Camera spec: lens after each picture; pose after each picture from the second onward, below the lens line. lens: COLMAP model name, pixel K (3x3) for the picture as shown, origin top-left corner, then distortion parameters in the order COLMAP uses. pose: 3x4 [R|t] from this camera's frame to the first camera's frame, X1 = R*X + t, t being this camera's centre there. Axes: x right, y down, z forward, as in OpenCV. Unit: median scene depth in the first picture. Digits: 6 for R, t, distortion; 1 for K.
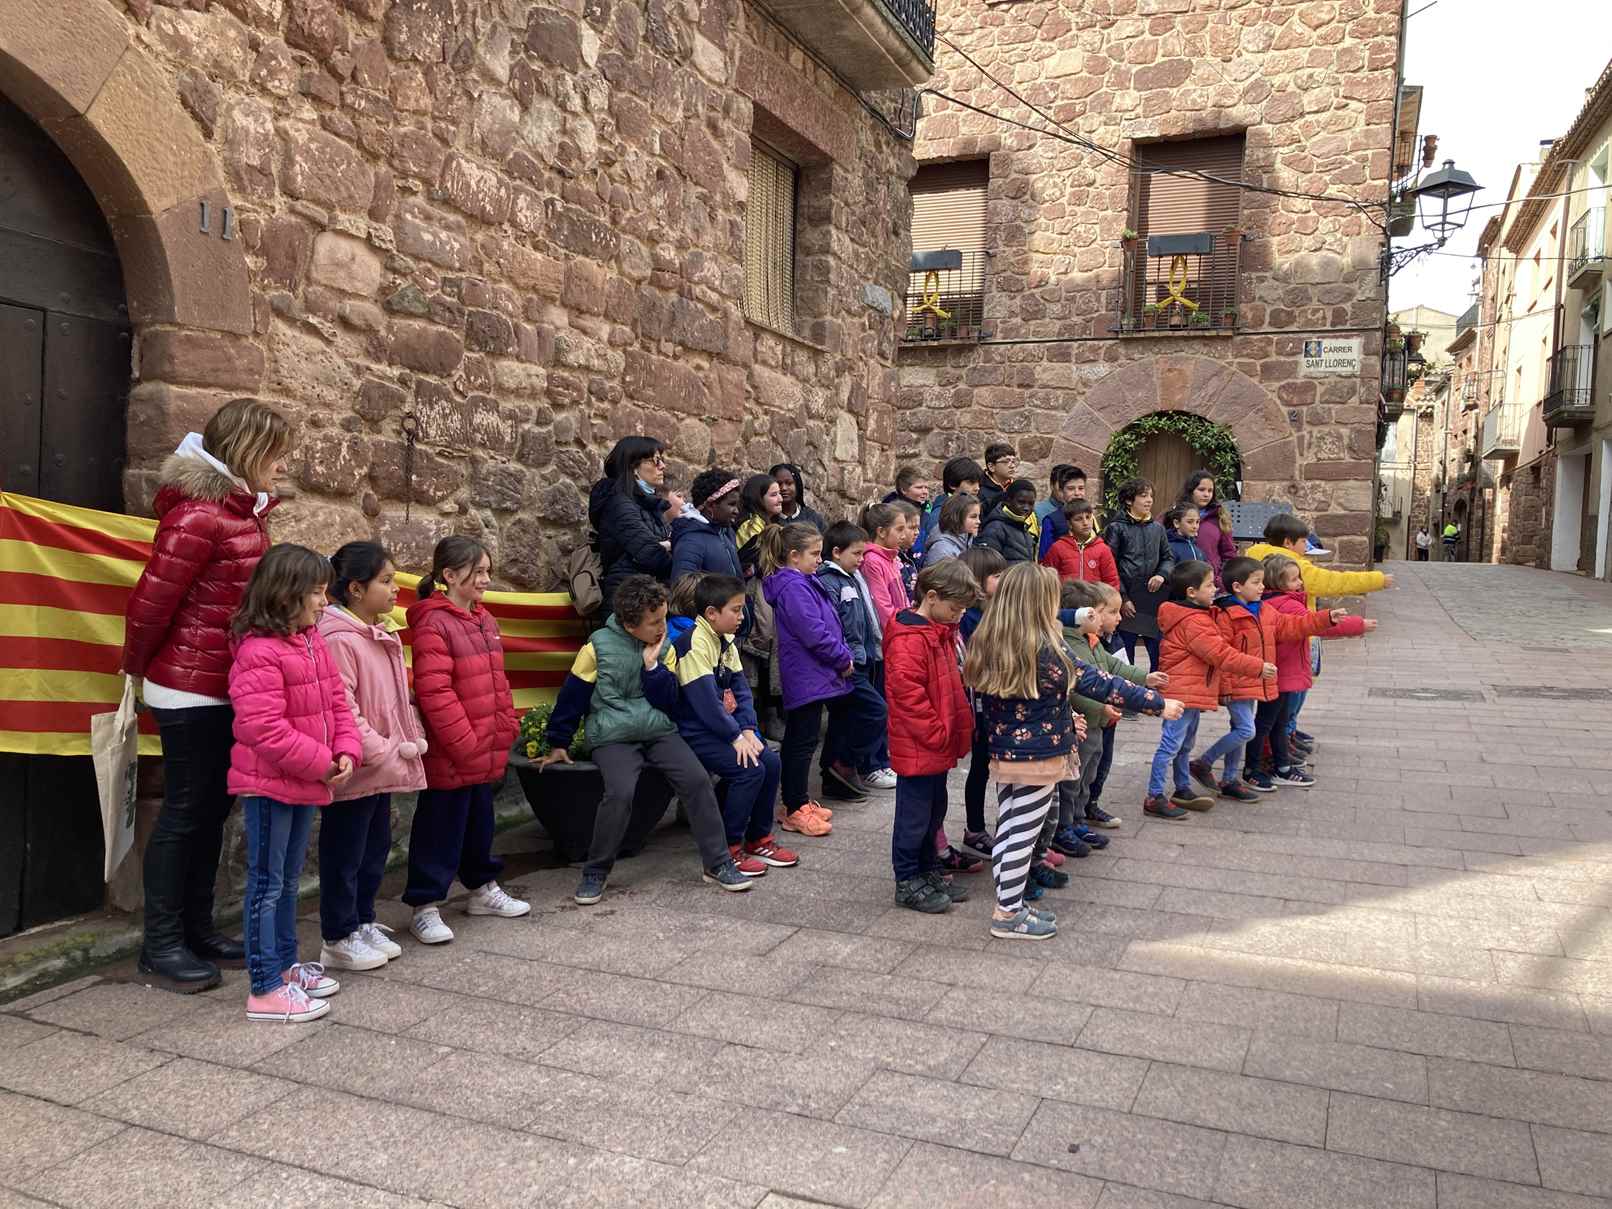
lens RADIAL K [[1301.8, 0, 791.7], [0, 1301.8, 591.9], [0, 0, 1]] dist [0.007489, -0.002830]
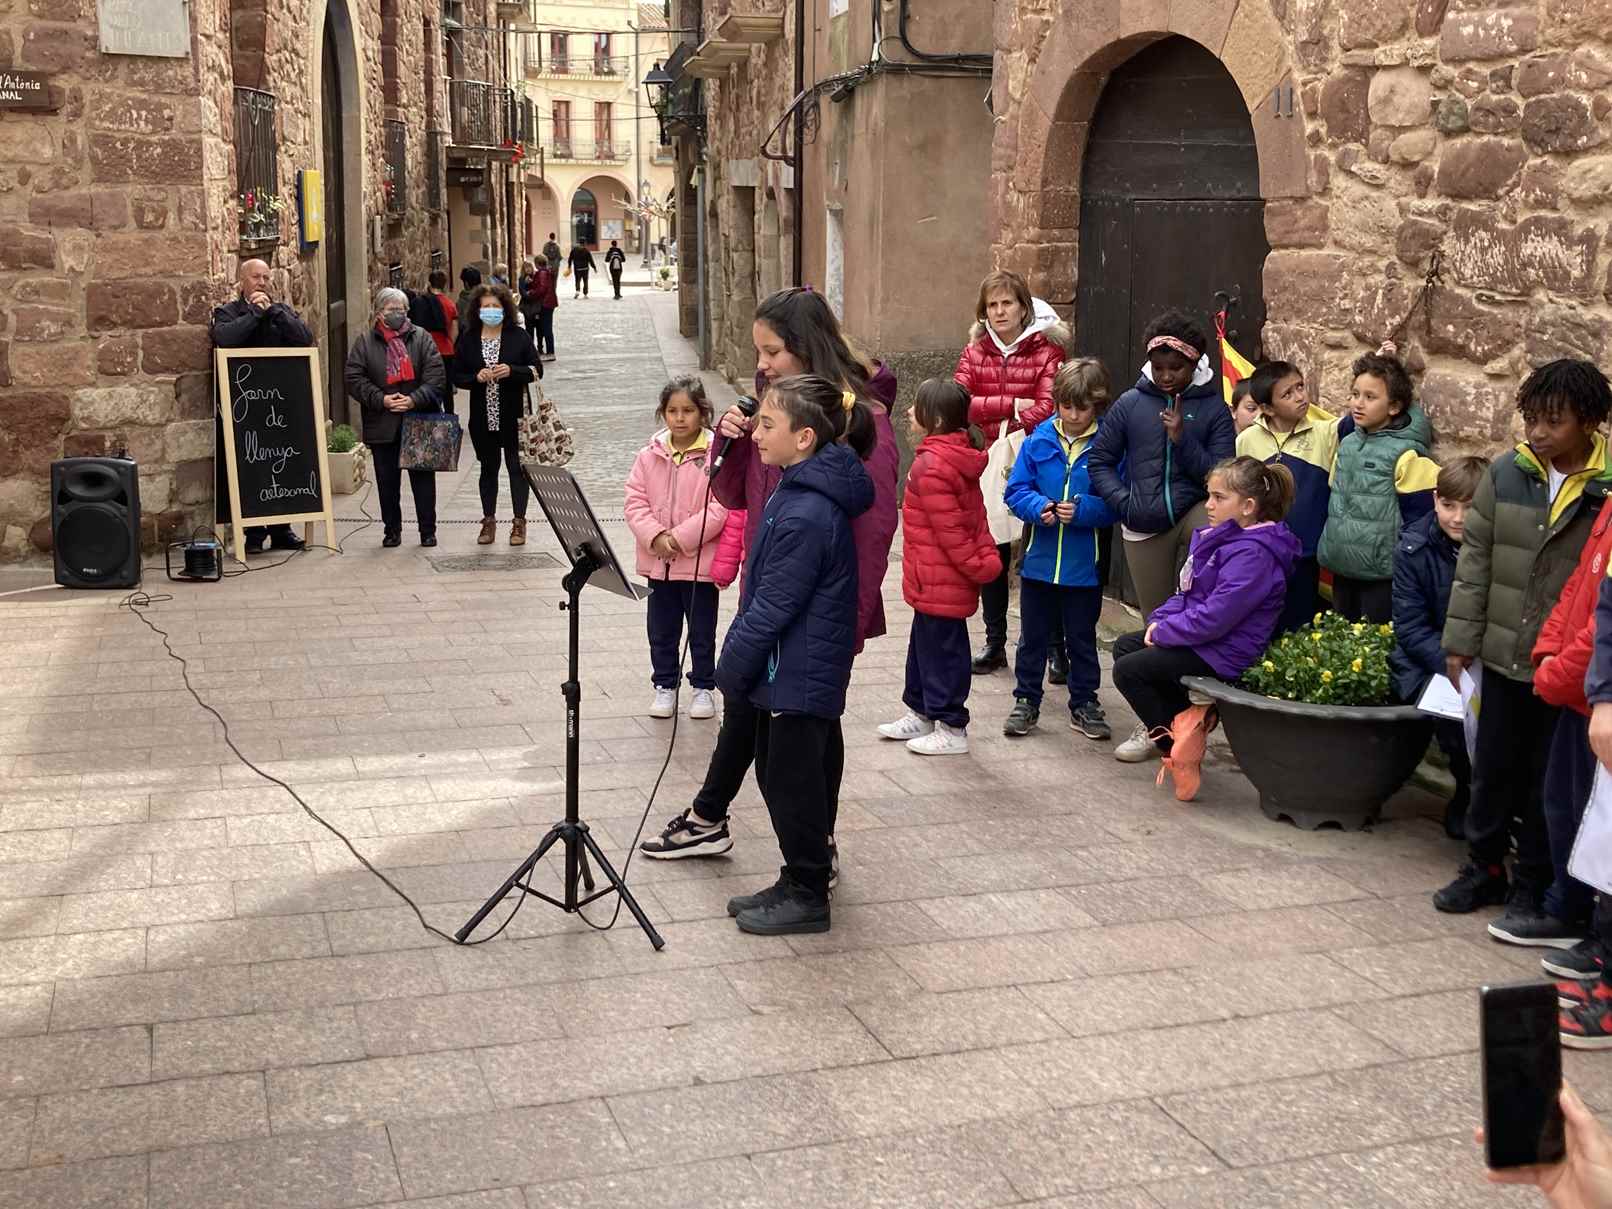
lens RADIAL K [[1788.5, 0, 820.2], [0, 1788.5, 571.2], [0, 0, 1]] dist [0.005829, 0.000000]
pose [[-0.712999, 0.089703, -0.695403, 0.790110], [-0.069897, 0.977749, 0.197790, -0.131919], [0.697672, 0.189631, -0.690864, 1.510733]]
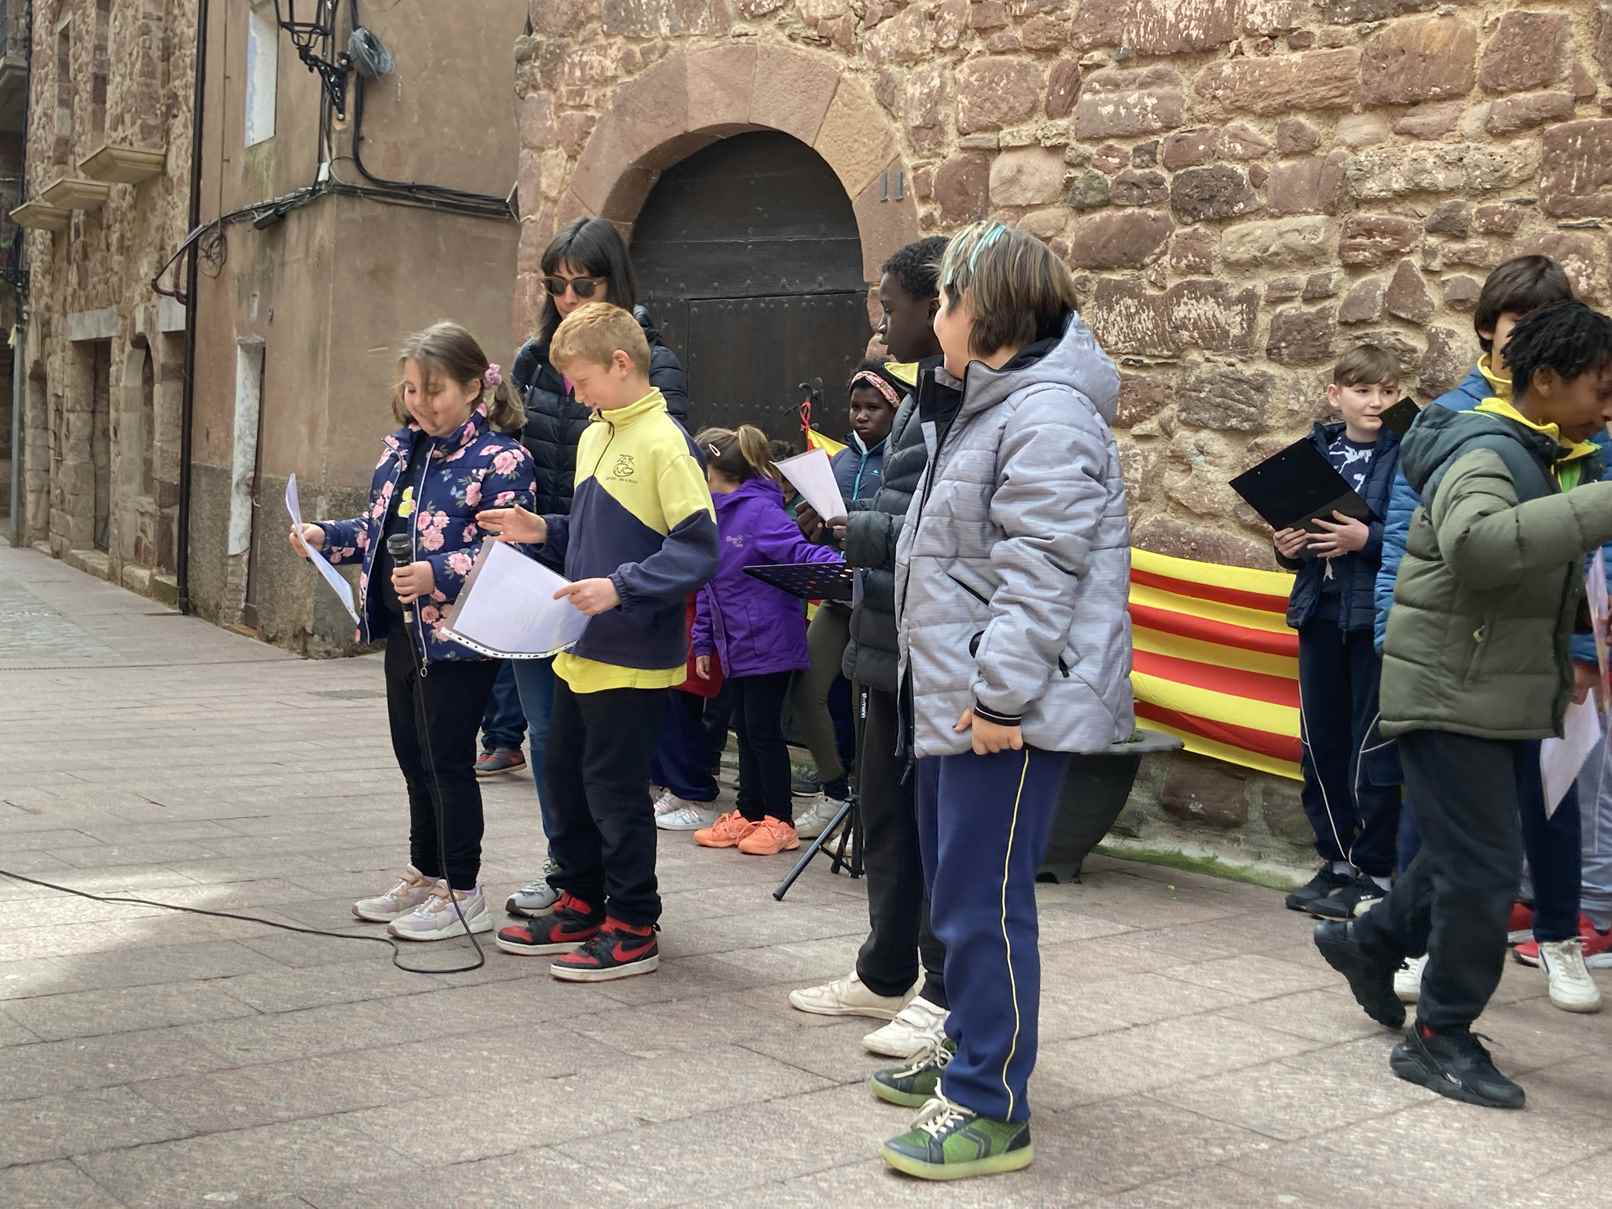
lens RADIAL K [[1788.5, 0, 775.6], [0, 1788.5, 596.4], [0, 0, 1]] dist [0.005829, 0.000000]
pose [[-0.404398, 0.000999, -0.914583, 0.850210], [-0.113671, 0.992191, 0.051345, 0.006428], [0.907492, 0.124725, -0.401126, 1.275833]]
